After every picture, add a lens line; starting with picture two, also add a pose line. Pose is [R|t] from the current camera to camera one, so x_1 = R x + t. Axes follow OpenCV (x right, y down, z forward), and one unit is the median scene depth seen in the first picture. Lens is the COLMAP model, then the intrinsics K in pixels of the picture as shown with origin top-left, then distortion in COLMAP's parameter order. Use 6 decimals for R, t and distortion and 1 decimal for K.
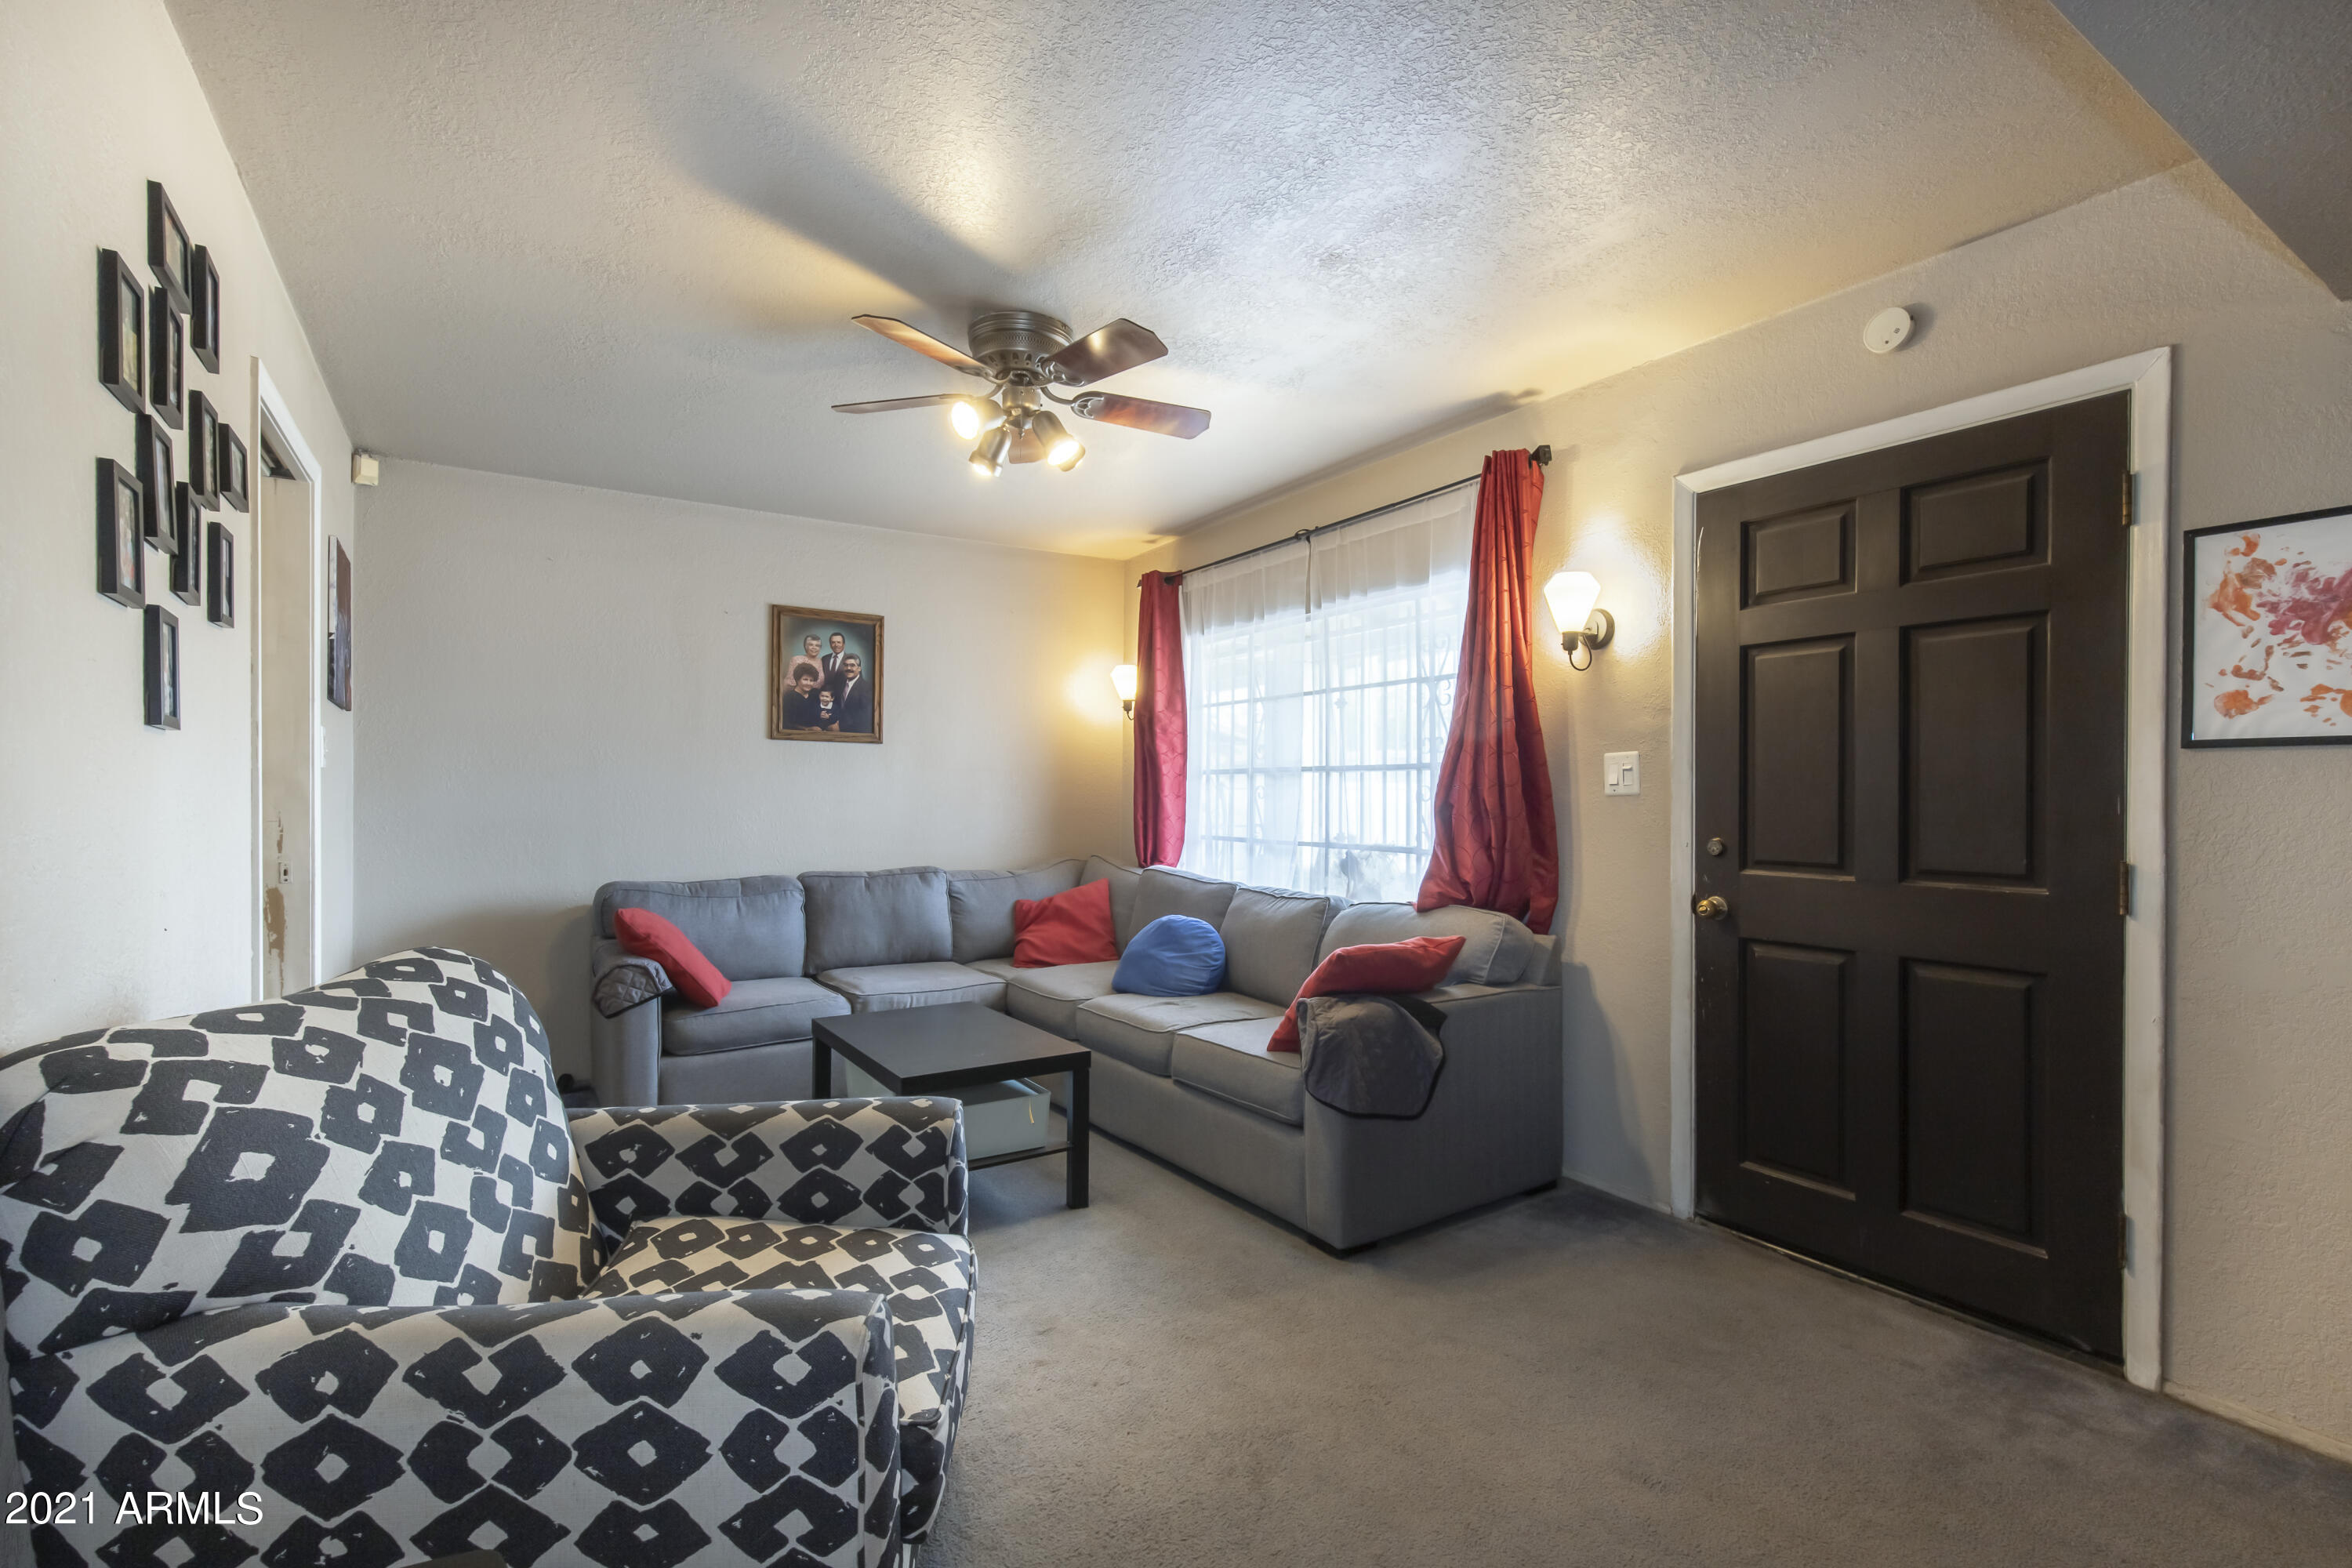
lens RADIAL K [[1067.7, 0, 1176.3], [0, 1067.7, 801.3], [0, 0, 1]] dist [0.000782, -0.000280]
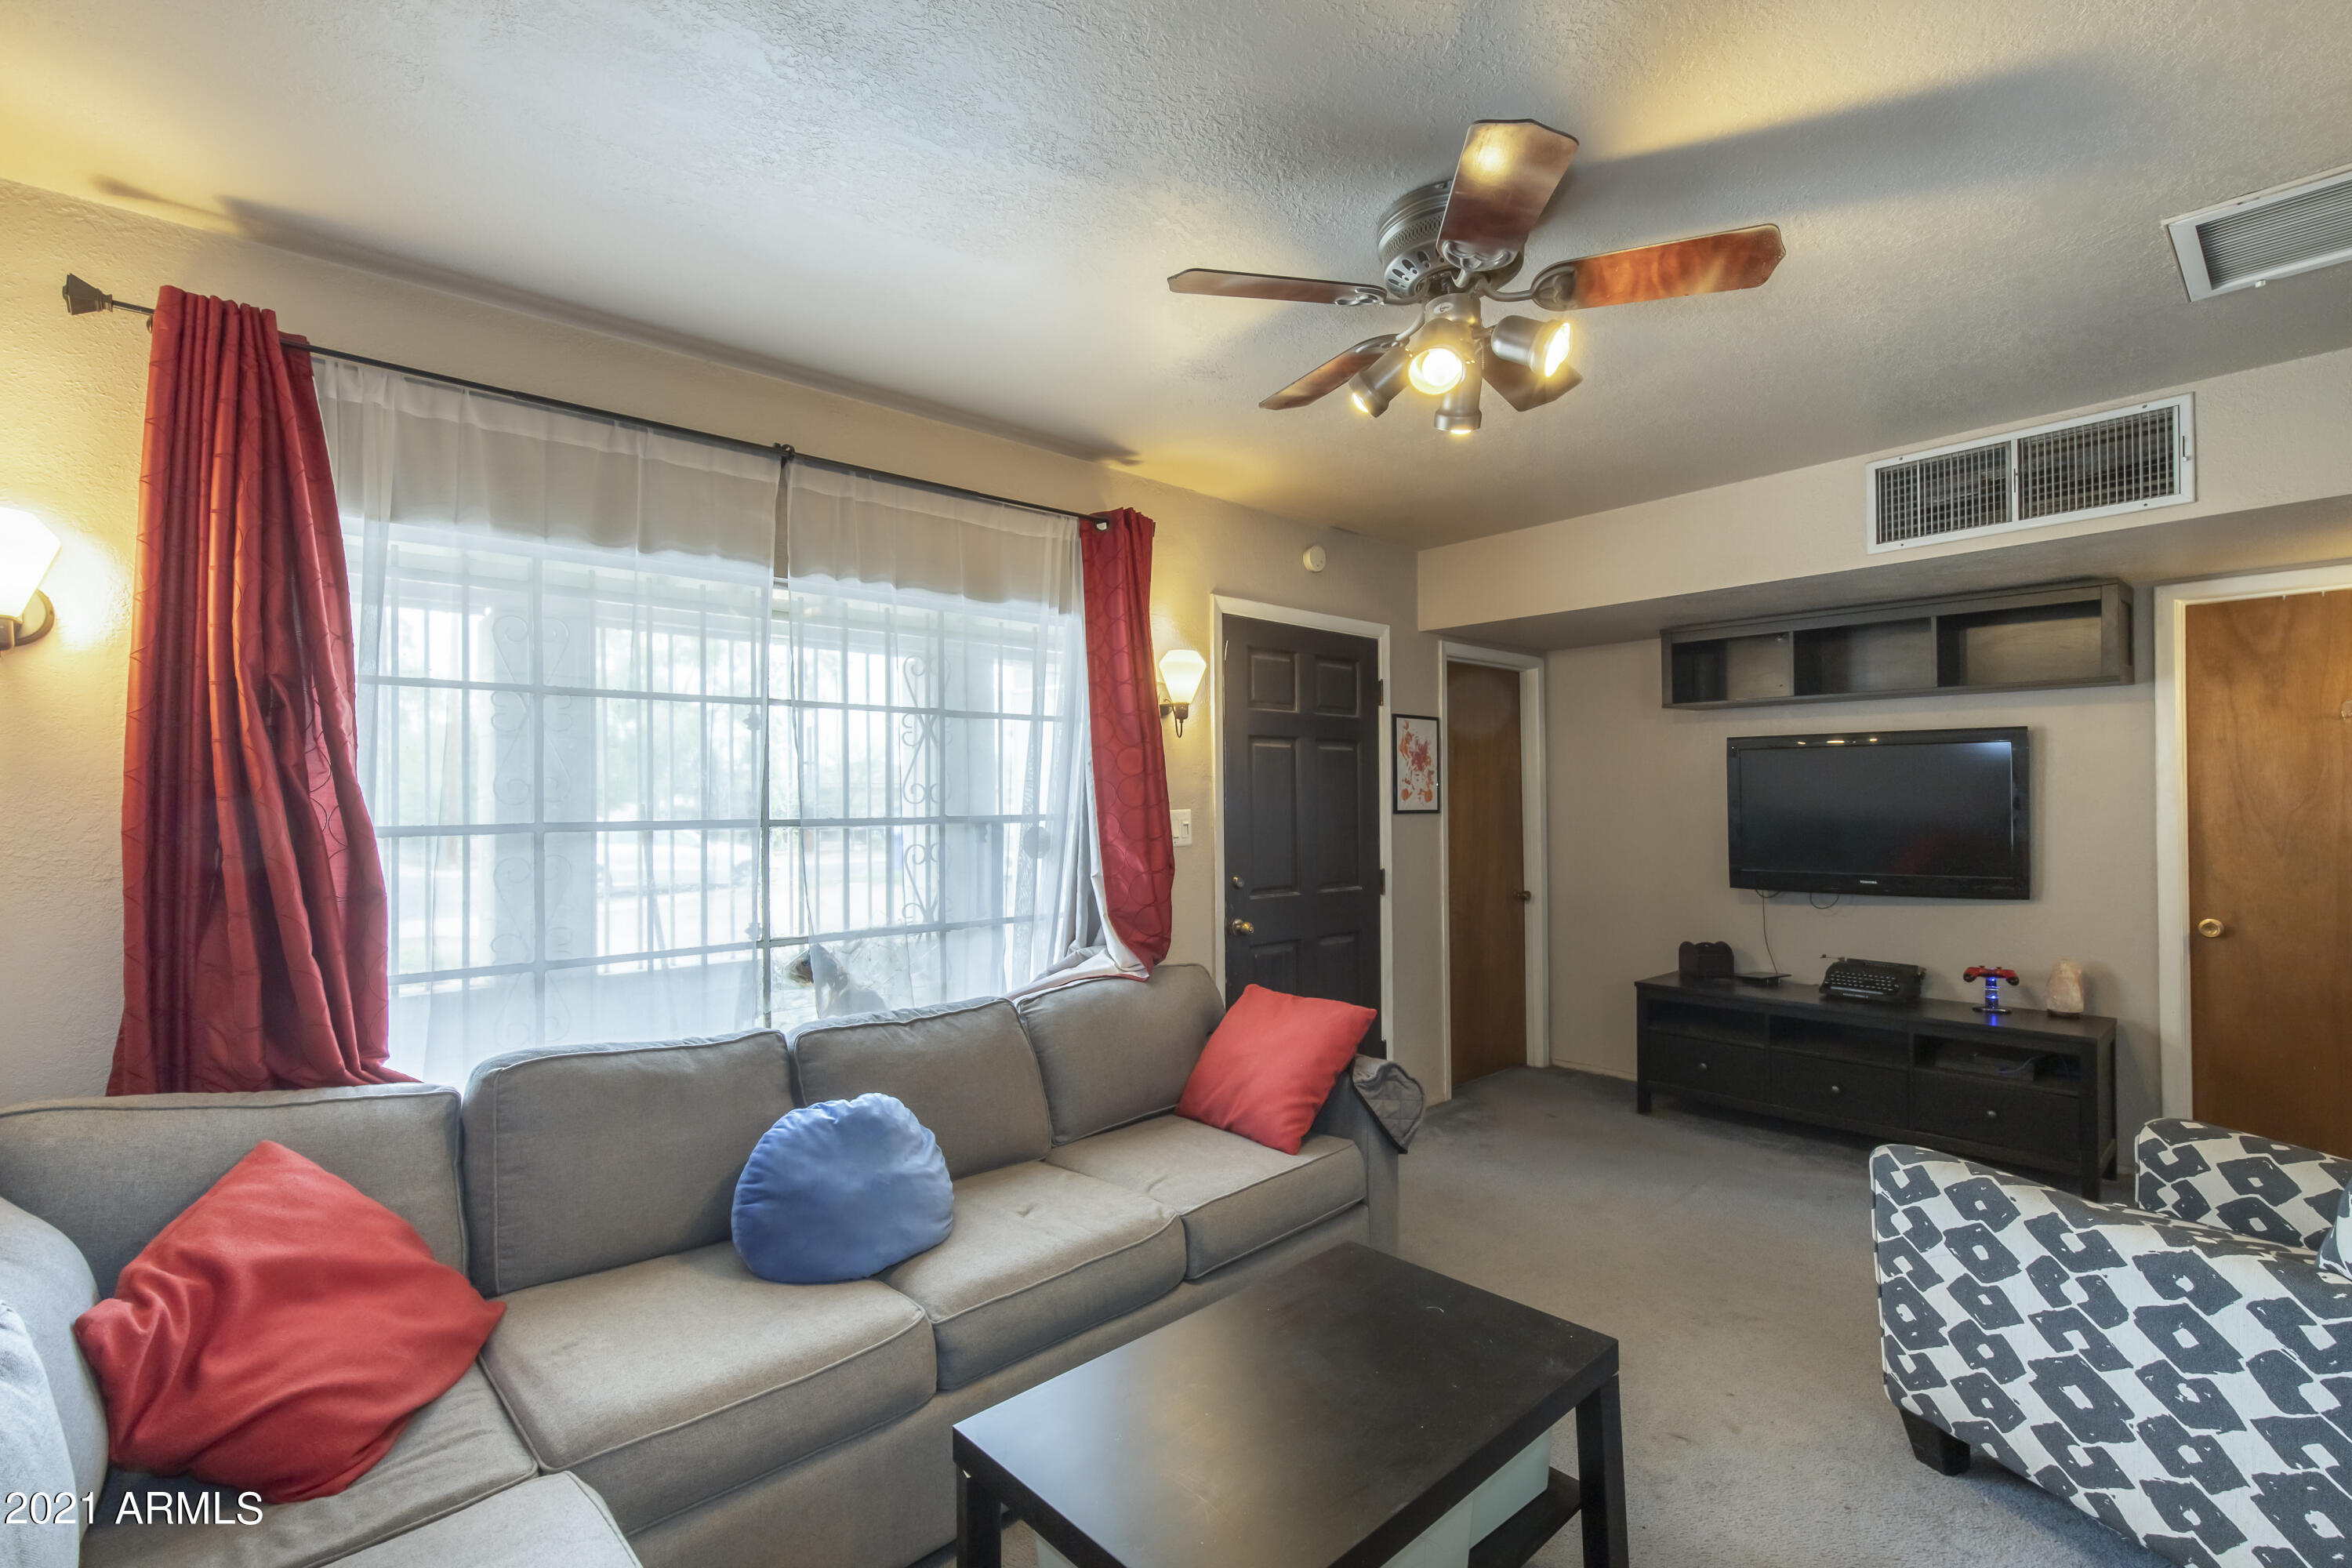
lens RADIAL K [[1091.0, 0, 1184.4], [0, 1091.0, 792.5], [0, 0, 1]] dist [-0.041195, 0.008933]
pose [[-0.190380, 0.009001, 0.981669, -0.673842], [0.014961, 0.999868, -0.006267, -0.051014], [-0.981596, 0.013494, -0.190490, 1.091940]]
